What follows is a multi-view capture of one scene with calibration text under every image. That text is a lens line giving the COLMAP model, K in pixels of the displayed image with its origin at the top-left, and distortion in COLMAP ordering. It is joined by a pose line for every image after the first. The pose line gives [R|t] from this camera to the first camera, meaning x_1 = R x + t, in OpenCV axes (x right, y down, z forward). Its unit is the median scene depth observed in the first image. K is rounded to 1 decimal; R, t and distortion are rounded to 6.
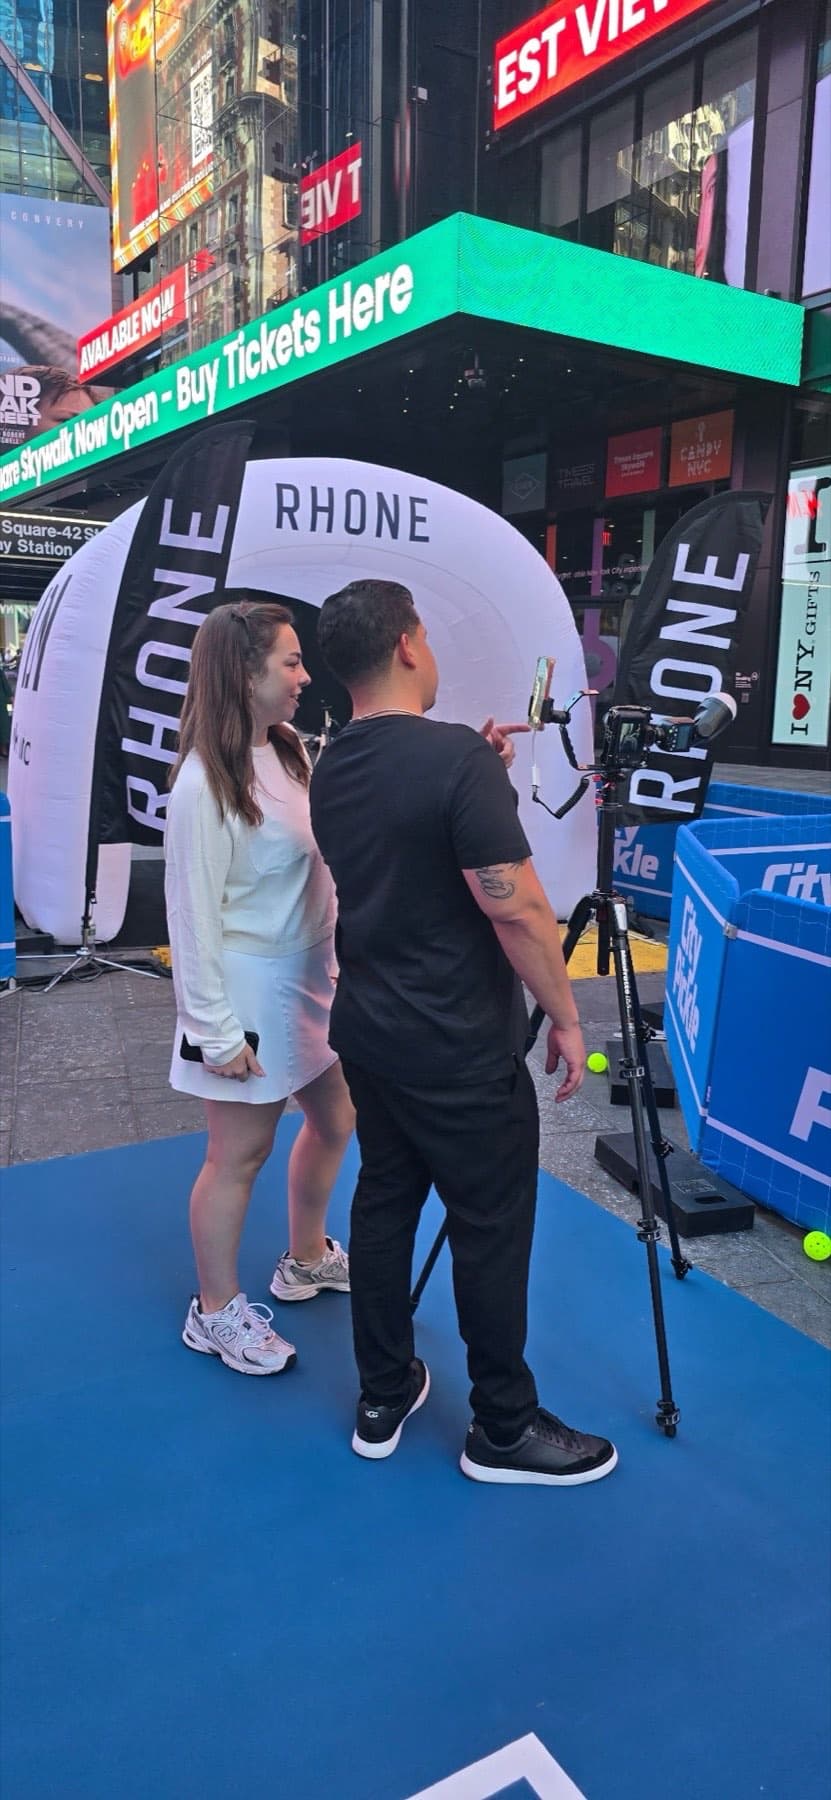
lens RADIAL K [[1233.9, 0, 450.0], [0, 1233.9, 895.6], [0, 0, 1]] dist [0.002811, 0.001384]
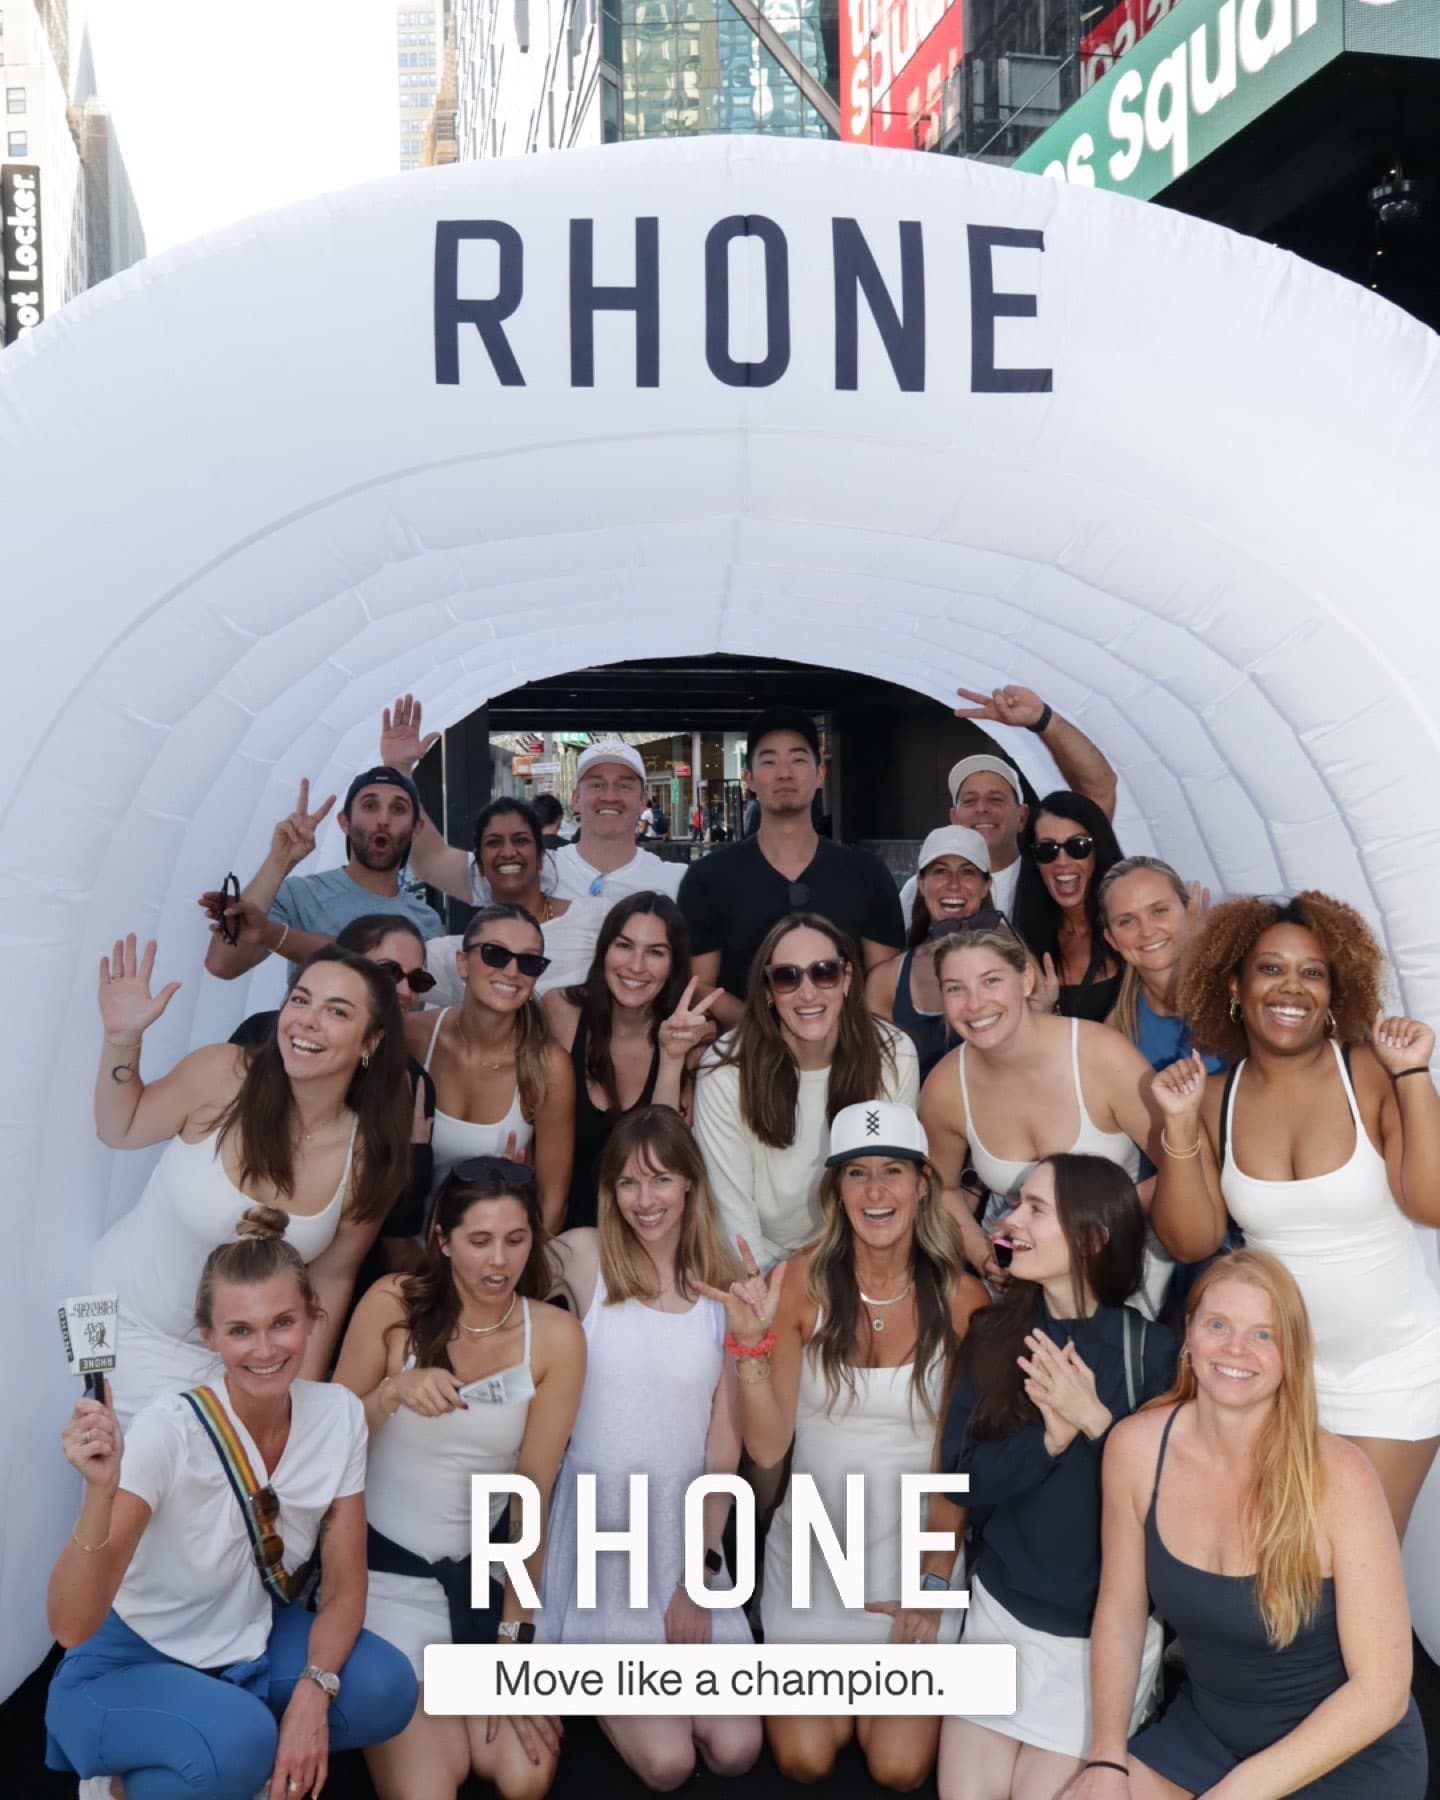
lens RADIAL K [[1810.3, 0, 720.0], [0, 1810.3, 900.0], [0, 0, 1]] dist [-0.076436, 0.119630]
pose [[0.928526, -0.021562, -0.370640, 0.054641], [-0.028632, 0.991180, -0.129391, -0.133049], [0.370161, 0.130756, 0.919719, 0.651465]]
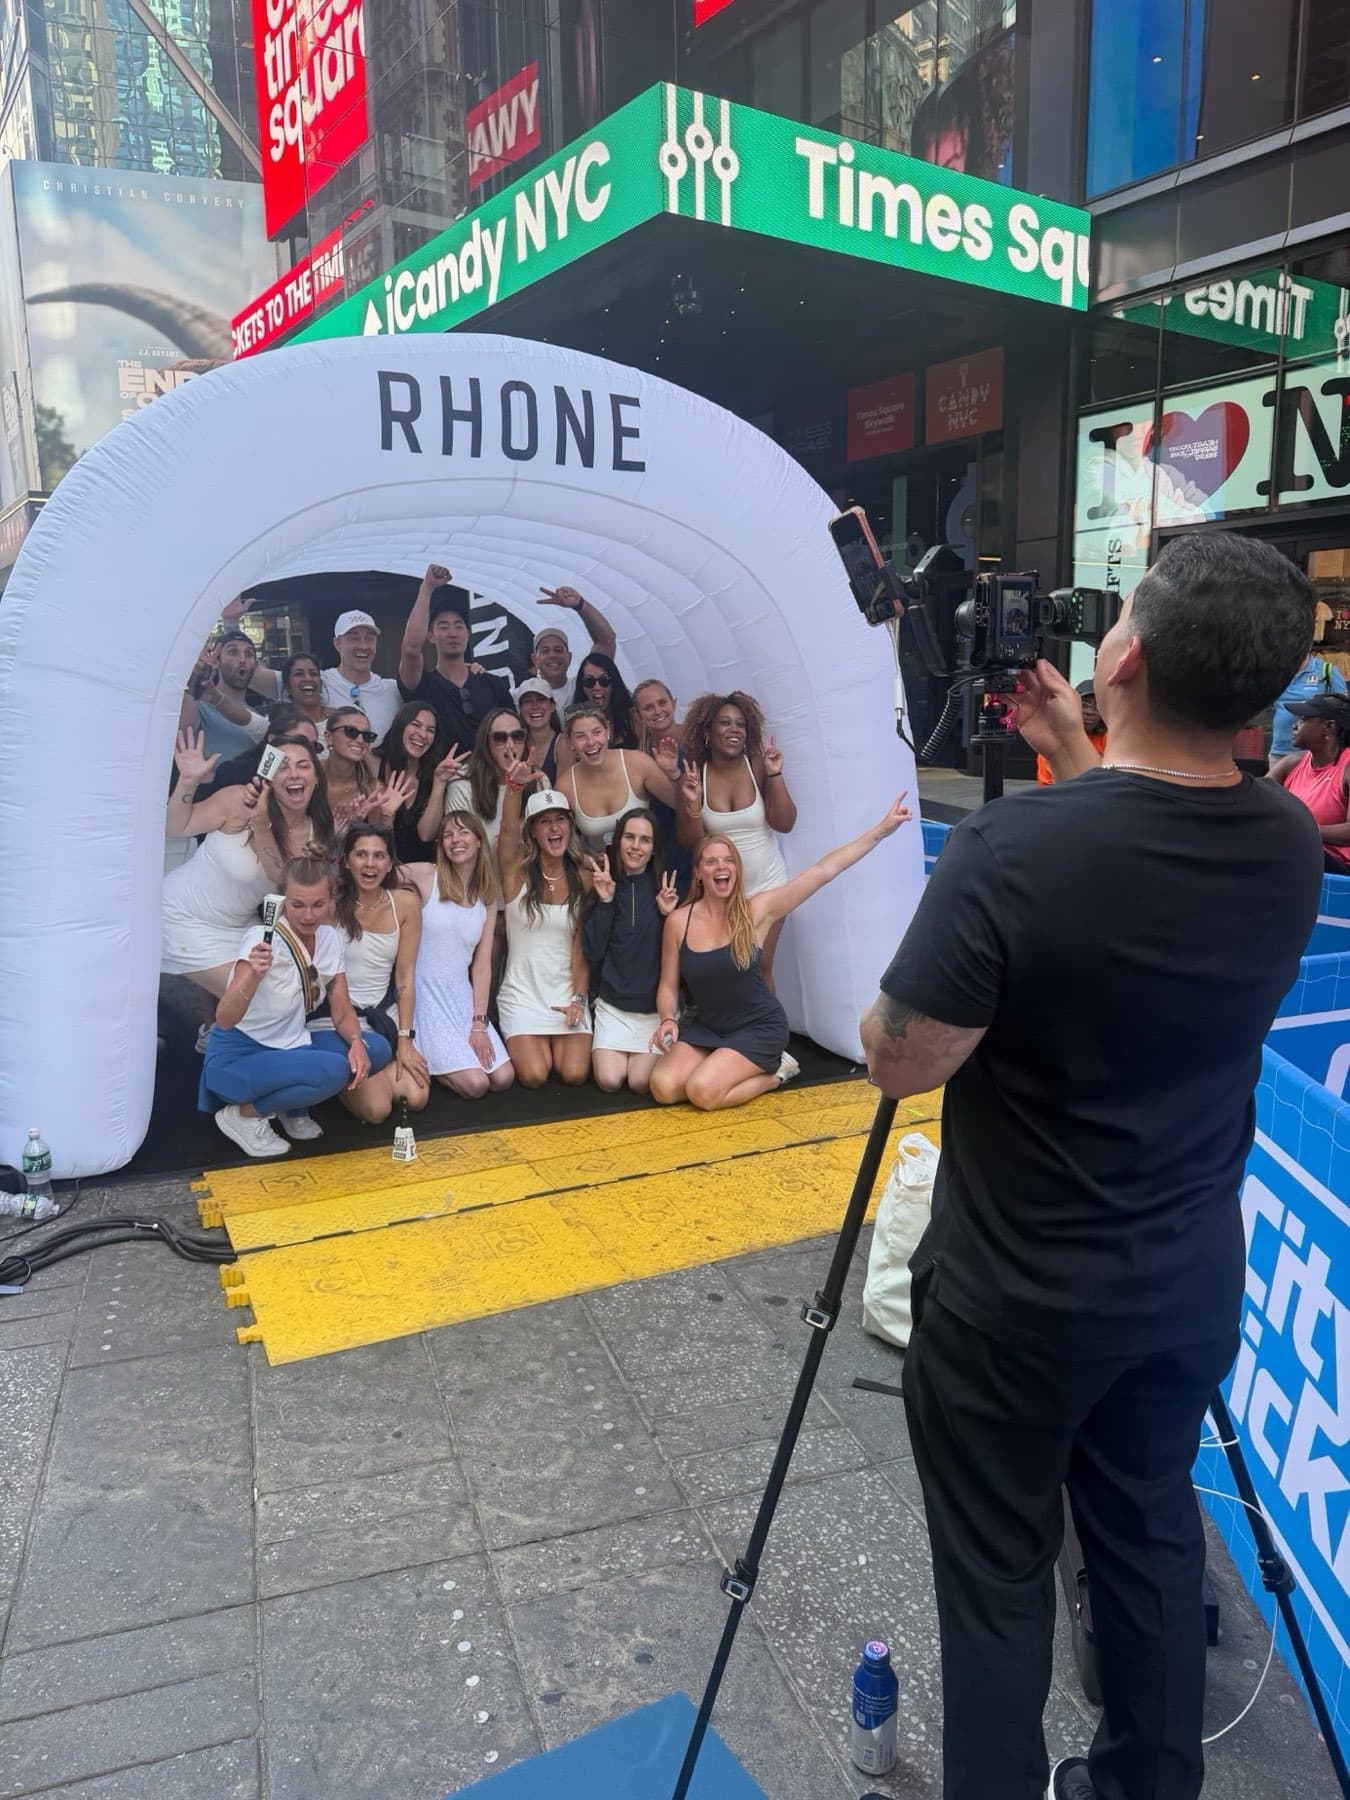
lens RADIAL K [[1277.8, 0, 675.0], [0, 1277.8, 900.0], [0, 0, 1]] dist [0.033805, -0.051541]
pose [[0.999317, -0.036384, 0.006485, -0.014507], [0.036425, 0.999317, -0.006271, -0.074722], [-0.006252, 0.006503, 0.999959, 0.382179]]
